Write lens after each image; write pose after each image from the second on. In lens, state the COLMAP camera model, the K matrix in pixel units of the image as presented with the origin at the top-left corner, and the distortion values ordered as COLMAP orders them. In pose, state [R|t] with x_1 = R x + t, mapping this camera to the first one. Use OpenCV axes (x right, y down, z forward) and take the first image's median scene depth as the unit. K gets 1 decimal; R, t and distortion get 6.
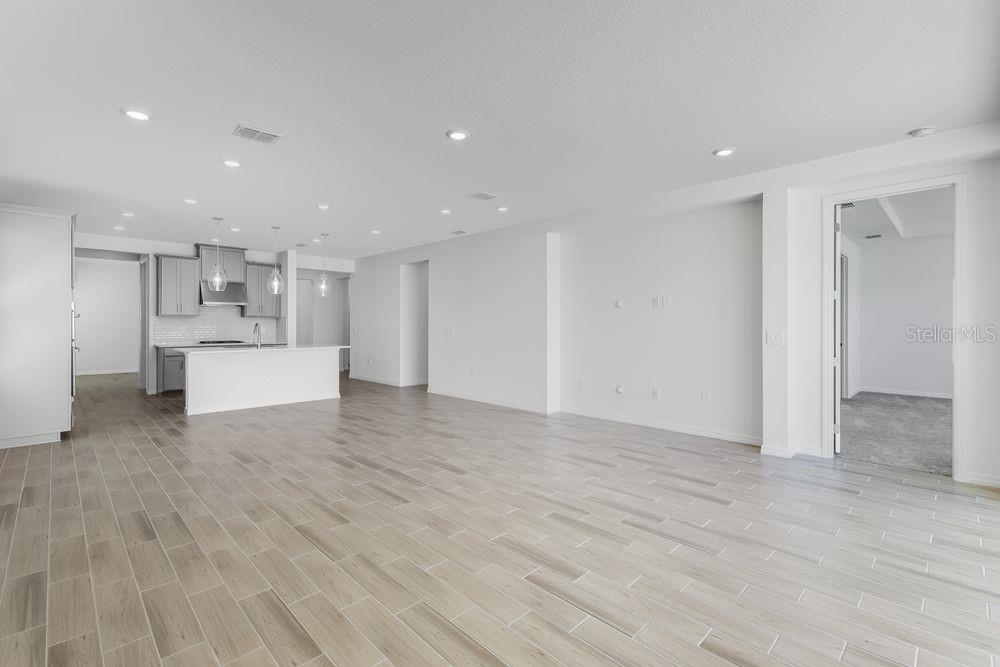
lens RADIAL K [[451.4, 0, 484.7], [0, 451.4, 329.3], [0, 0, 1]] dist [-0.000653, -0.000292]
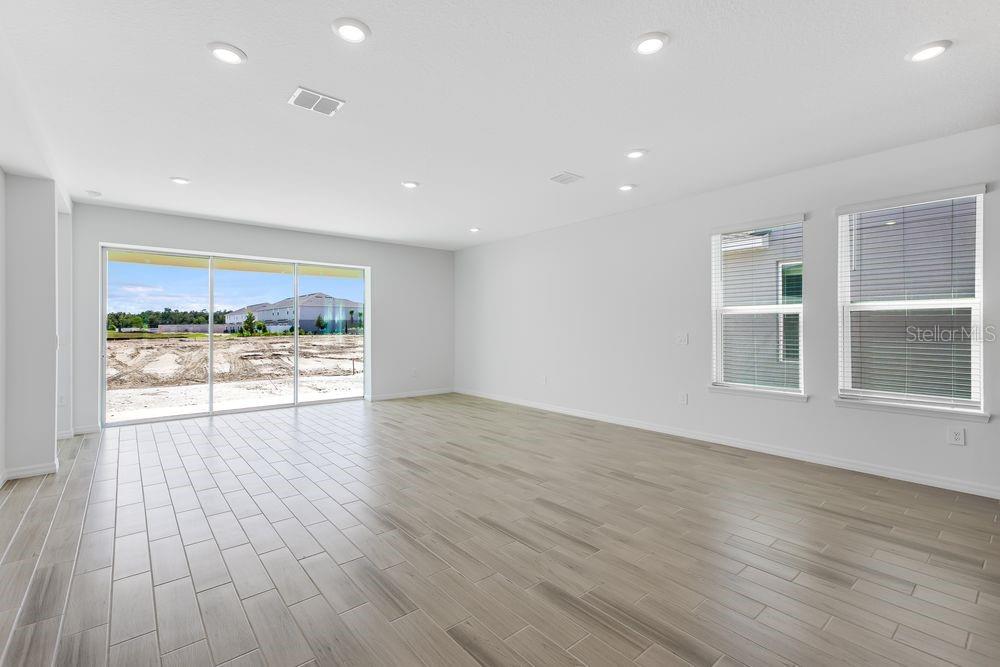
lens RADIAL K [[445.1, 0, 498.6], [0, 445.1, 324.3], [0, 0, 1]] dist [0.000905, 0.000429]
pose [[-0.998361, -0.001296, 0.057224, -0.352617], [-0.001116, 0.999994, 0.003178, -0.024498], [-0.057228, 0.003109, -0.998356, 2.065981]]
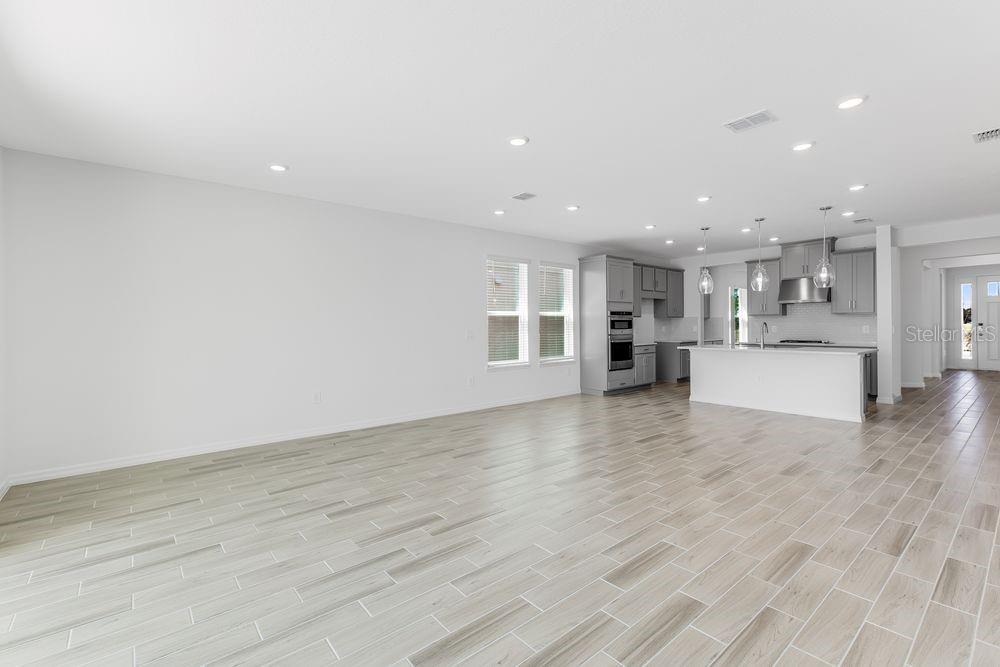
lens RADIAL K [[445.1, 0, 498.6], [0, 445.1, 324.3], [0, 0, 1]] dist [0.000905, 0.000429]
pose [[-0.066550, -0.004094, -0.997775, 0.861676], [-0.001479, 0.999991, -0.004004, -0.008230], [0.997782, 0.001209, -0.066555, 0.920181]]
